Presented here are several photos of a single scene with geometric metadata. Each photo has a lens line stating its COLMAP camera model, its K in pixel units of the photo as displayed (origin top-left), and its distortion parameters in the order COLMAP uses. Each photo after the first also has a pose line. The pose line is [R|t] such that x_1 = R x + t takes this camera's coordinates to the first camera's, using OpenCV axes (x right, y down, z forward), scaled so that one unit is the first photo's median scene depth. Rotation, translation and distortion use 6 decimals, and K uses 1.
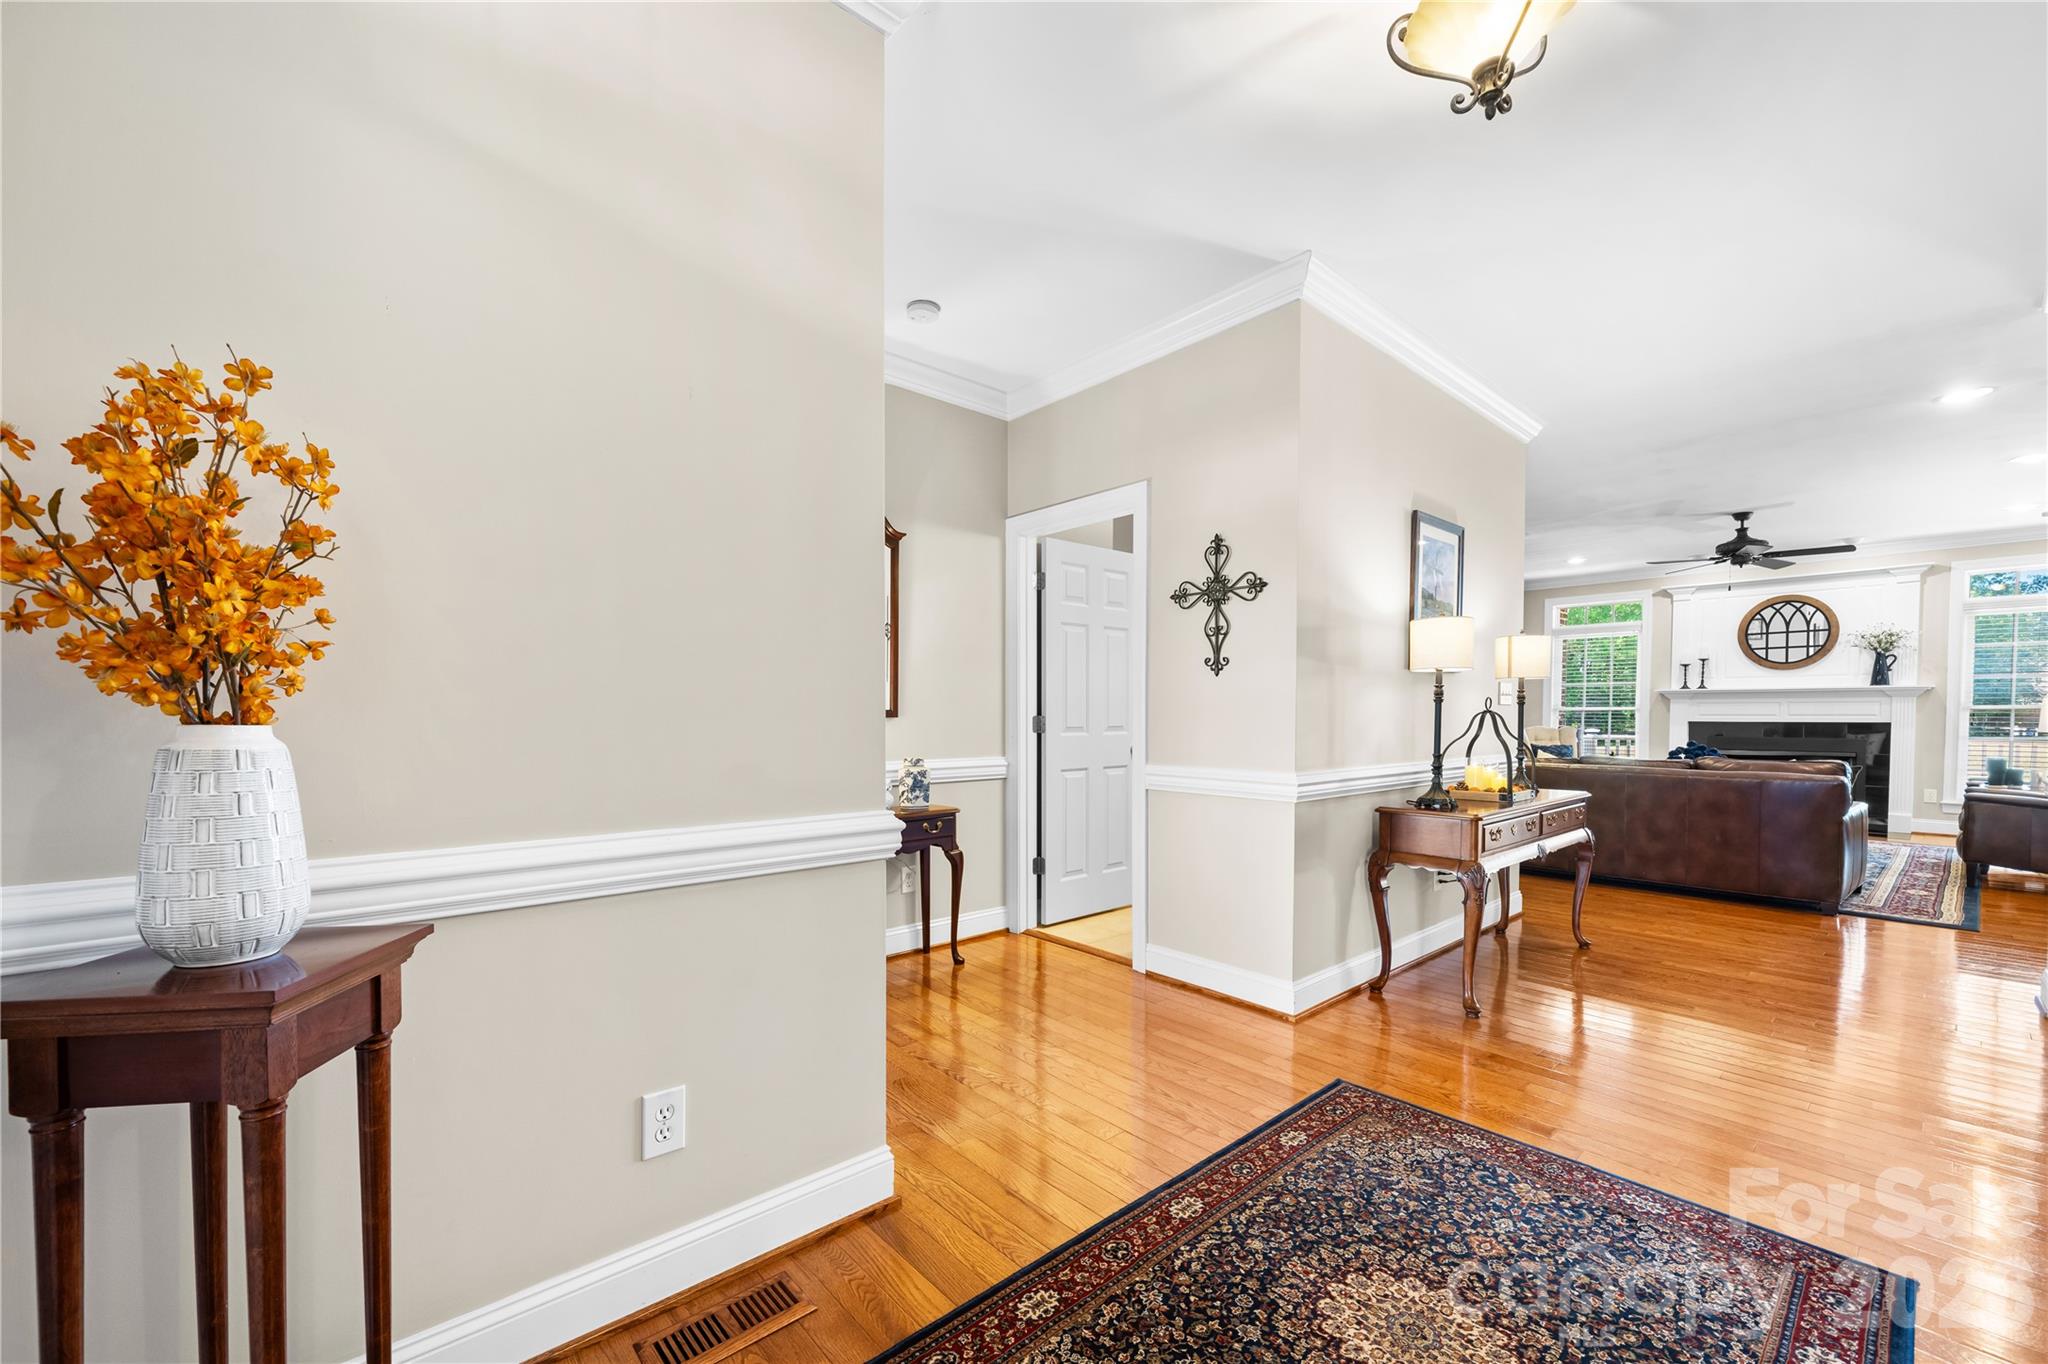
lens RADIAL K [[805.9, 0, 1029.9], [0, 805.9, 735.5], [0, 0, 1]] dist [-0.000196, -0.000043]
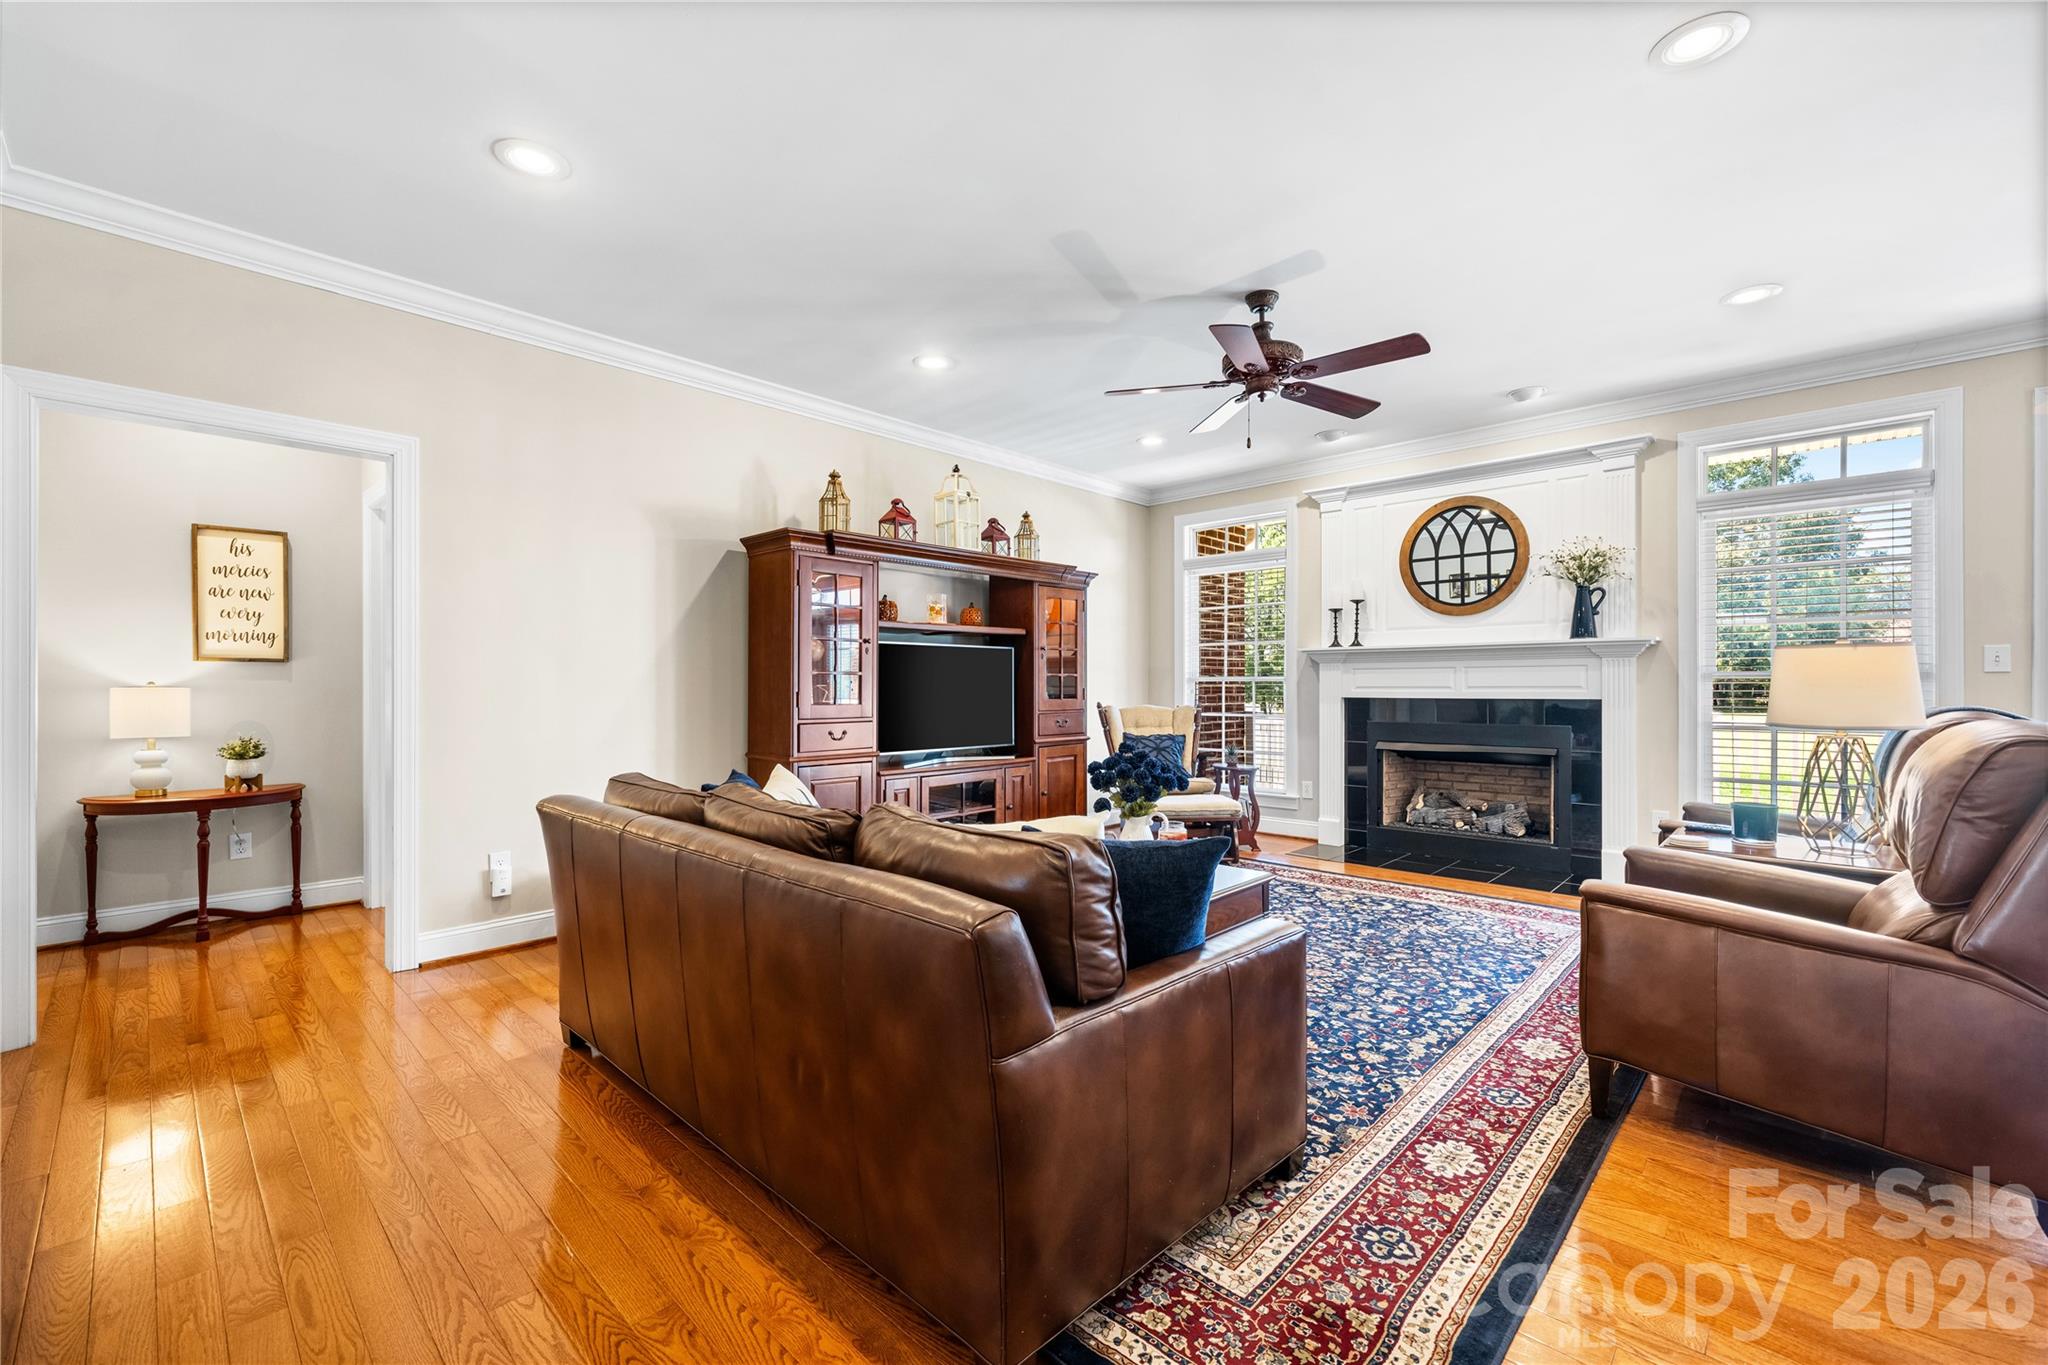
lens RADIAL K [[827.5, 0, 1024.0], [0, 827.5, 682.5], [0, 0, 1]] dist [0.001600, 0.000089]
pose [[0.995730, -0.001597, 0.092297, 0.542933], [0.004532, 0.999490, -0.031598, -0.010454], [-0.092199, 0.031881, 0.995230, 0.393413]]
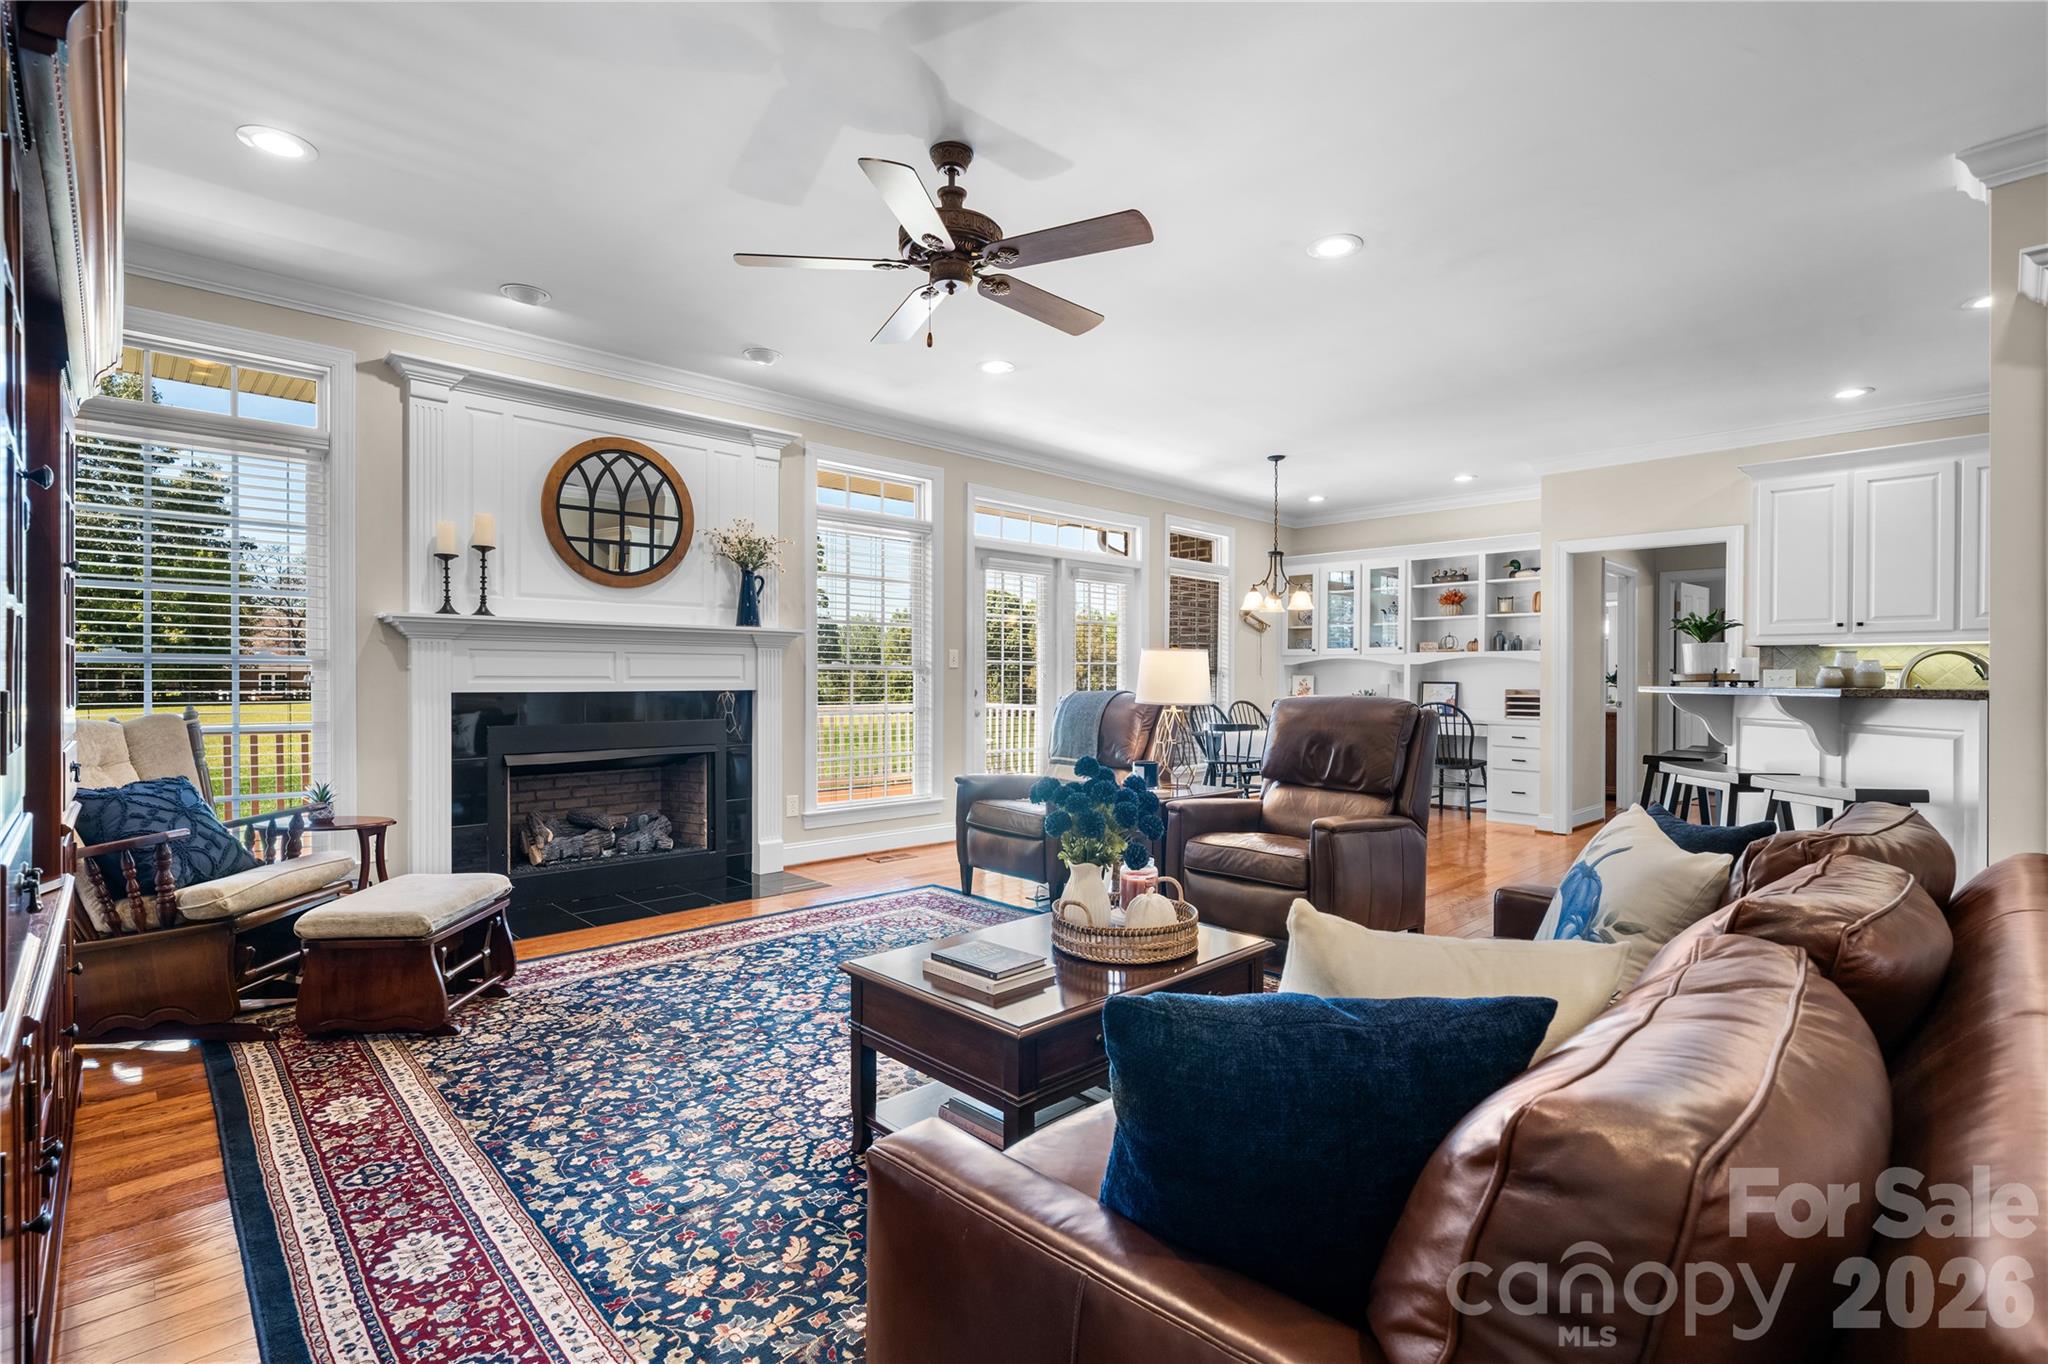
lens RADIAL K [[947.5, 0, 1009.6], [0, 947.5, 689.8], [0, 0, 1]] dist [-0.001964, -0.000052]
pose [[-0.032438, -0.011581, 0.999407, 0.343177], [0.023436, 0.999649, 0.012344, -0.019748], [-0.999199, 0.023822, -0.032155, 0.785259]]
